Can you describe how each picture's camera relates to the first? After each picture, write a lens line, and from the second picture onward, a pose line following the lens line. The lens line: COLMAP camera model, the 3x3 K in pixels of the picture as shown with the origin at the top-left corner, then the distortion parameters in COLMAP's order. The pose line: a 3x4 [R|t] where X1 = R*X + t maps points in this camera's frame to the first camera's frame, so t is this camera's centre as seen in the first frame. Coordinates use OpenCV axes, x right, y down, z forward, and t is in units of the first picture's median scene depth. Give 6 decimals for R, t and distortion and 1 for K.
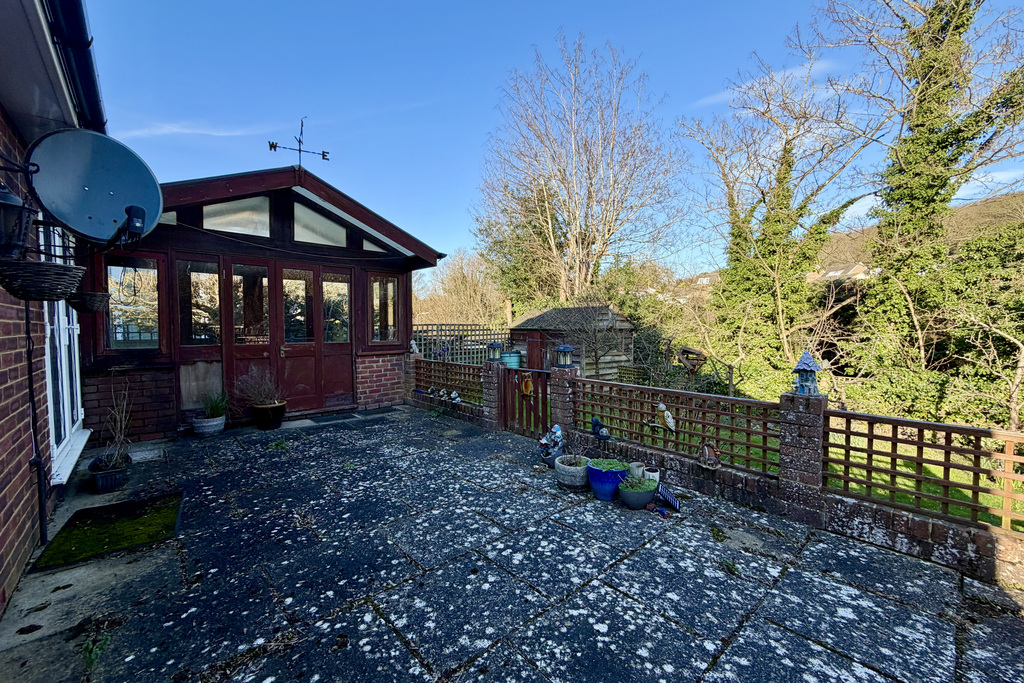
lens RADIAL K [[409.0, 0, 509.8], [0, 409.0, 341.1], [0, 0, 1]] dist [-0.001603, -0.000081]
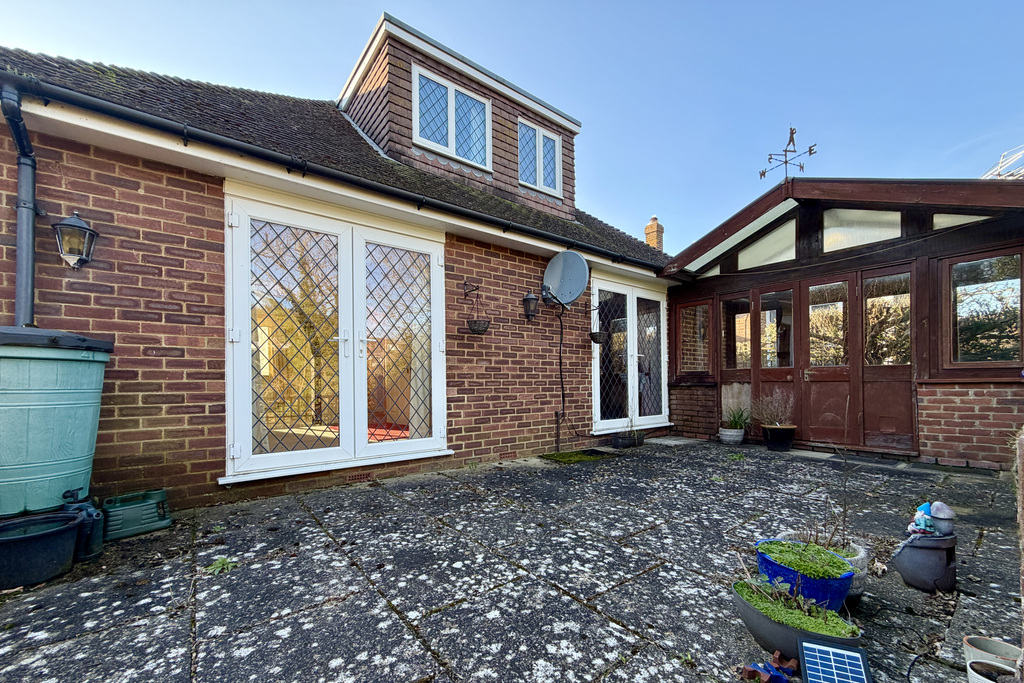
lens RADIAL K [[408.9, 0, 509.4], [0, 408.9, 381.2], [0, 0, 1]] dist [0.000561, 0.000128]
pose [[-0.076821, -0.001434, -0.997044, 0.857627], [-0.028429, 0.999596, 0.000753, 0.114212], [0.996639, 0.028403, -0.076831, 0.769081]]
